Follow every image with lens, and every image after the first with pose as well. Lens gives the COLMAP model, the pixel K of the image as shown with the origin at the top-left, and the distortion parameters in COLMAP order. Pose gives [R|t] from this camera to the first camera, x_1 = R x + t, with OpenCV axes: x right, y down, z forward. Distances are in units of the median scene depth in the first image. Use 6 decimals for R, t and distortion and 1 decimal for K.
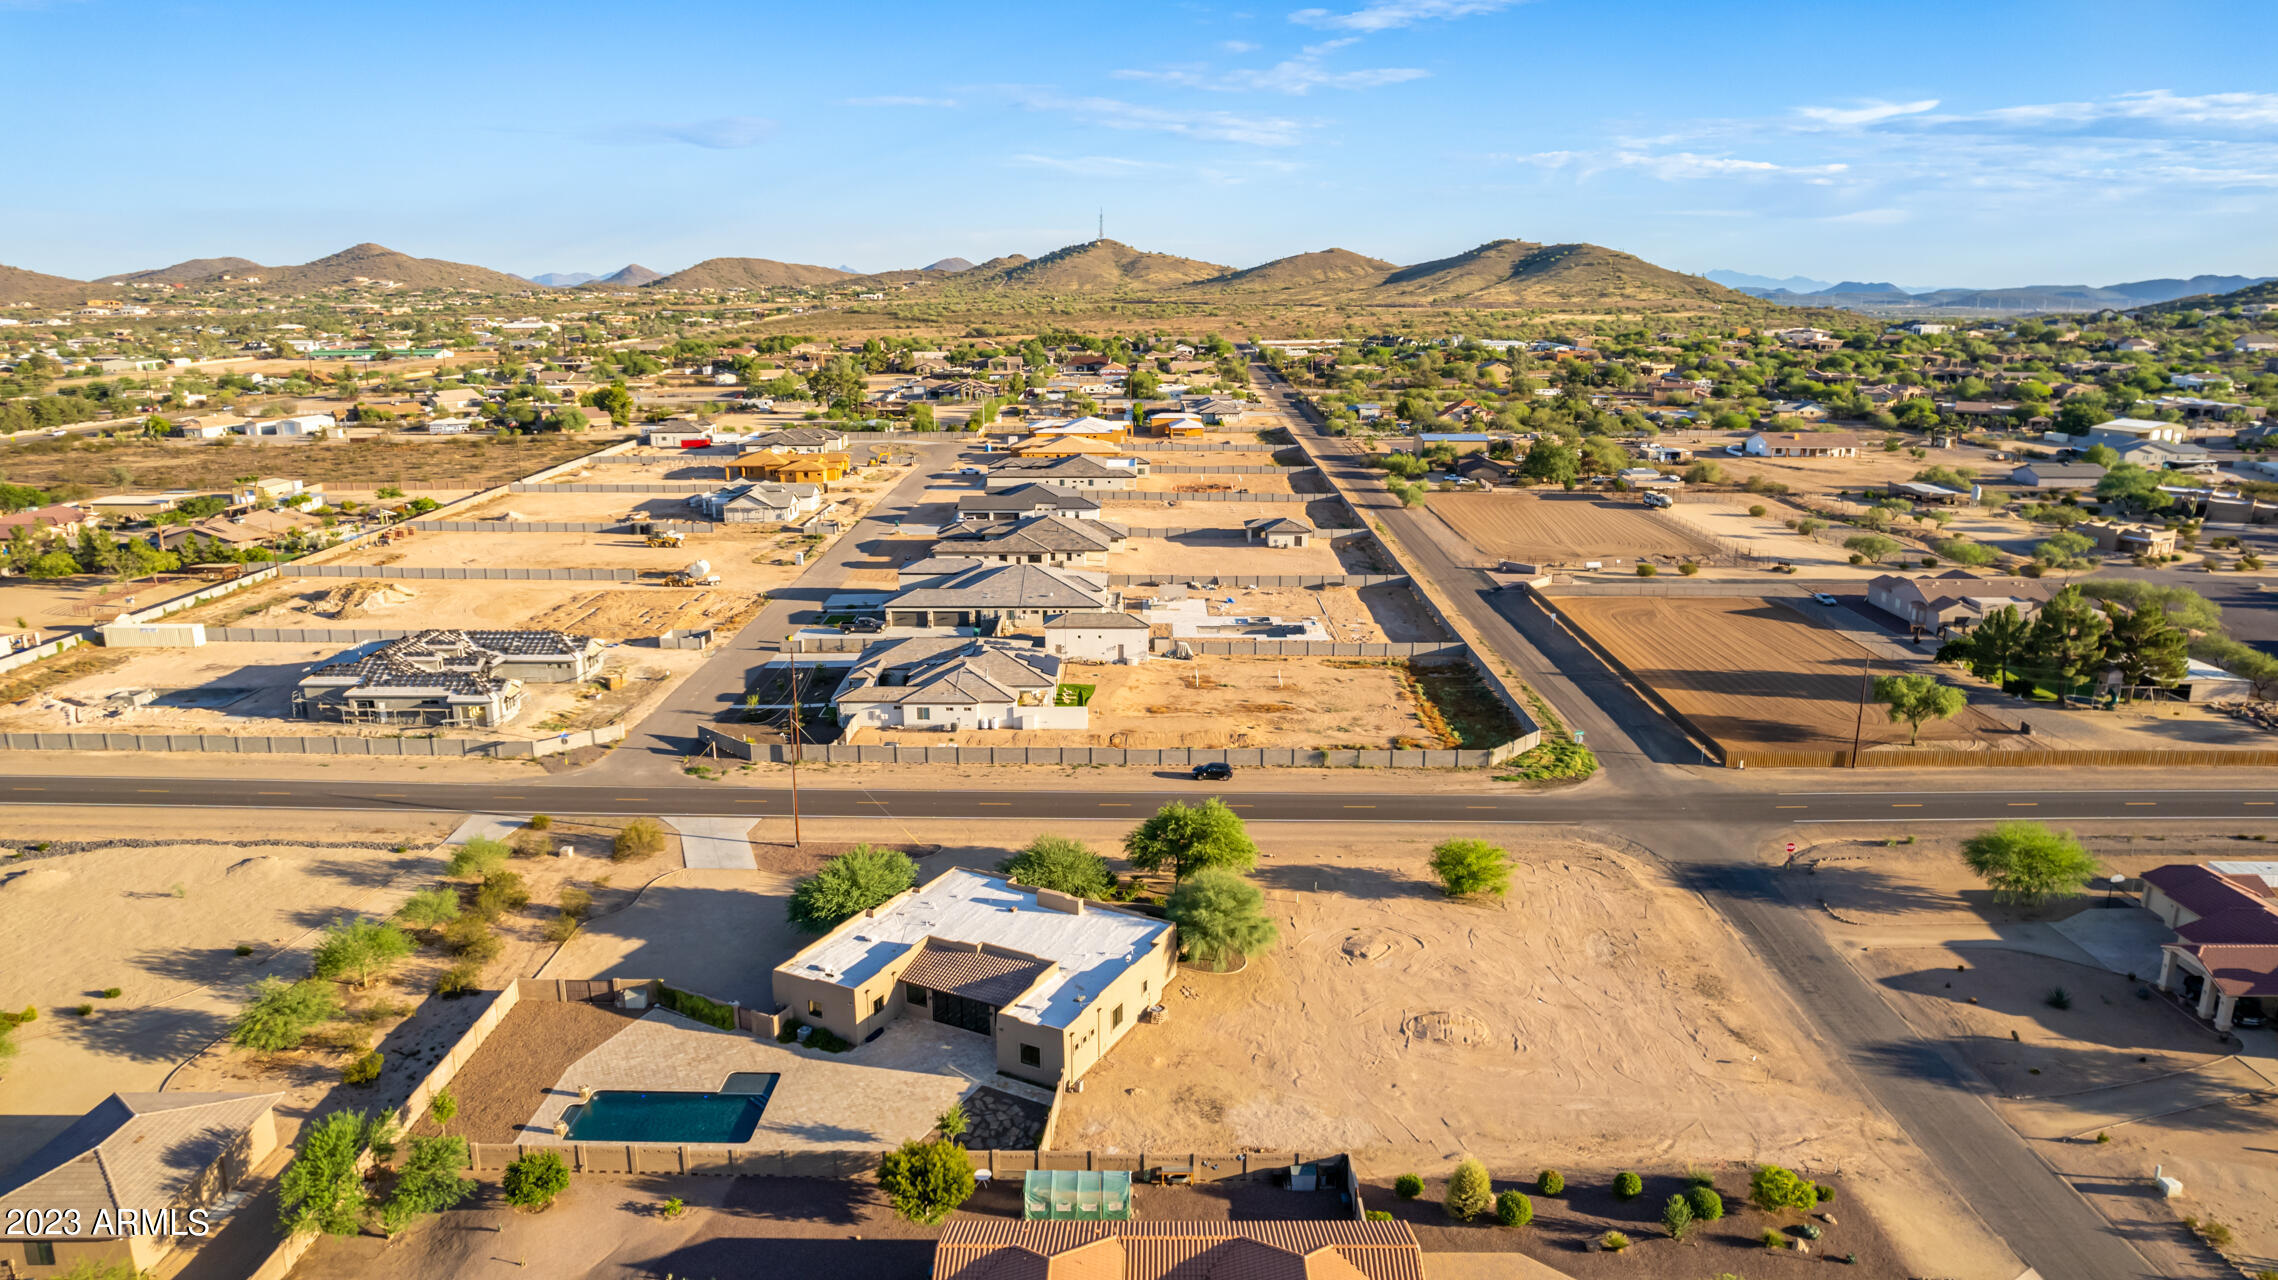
lens RADIAL K [[1461.5, 0, 1153.9], [0, 1461.5, 633.3], [0, 0, 1]] dist [-0.072557, 0.065206]
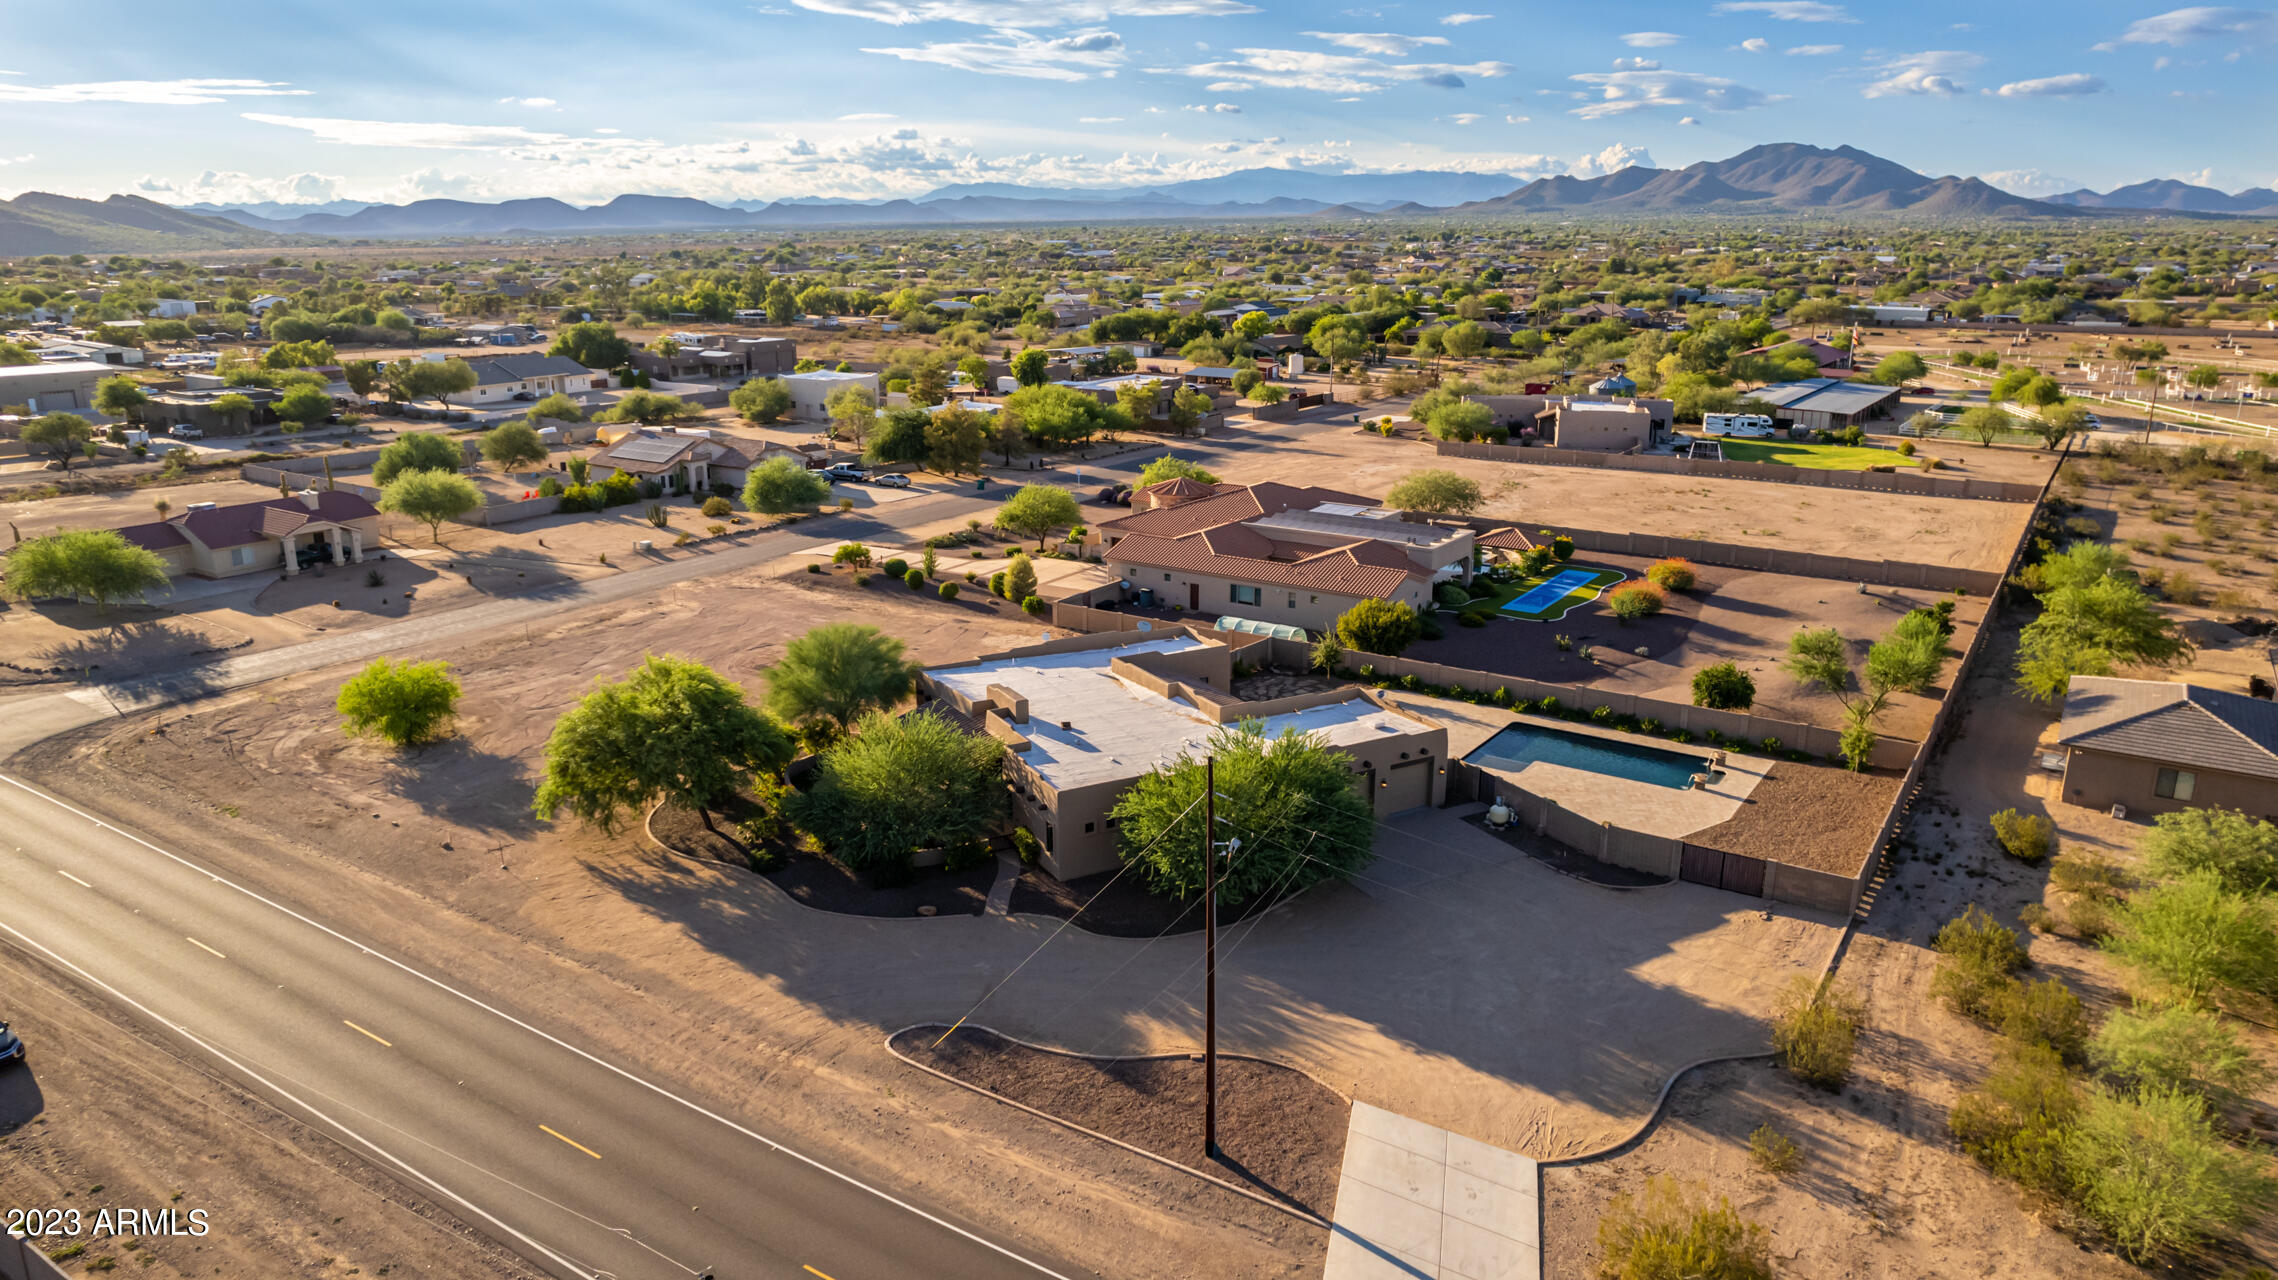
lens RADIAL K [[1498.2, 0, 1153.8], [0, 1498.2, 638.0], [0, 0, 1]] dist [-0.085948, 0.083199]
pose [[-0.828247, -0.154328, 0.538693, -0.400430], [0.133534, 0.879277, 0.457210, -0.119262], [-0.544221, 0.450616, -0.707650, 1.191378]]
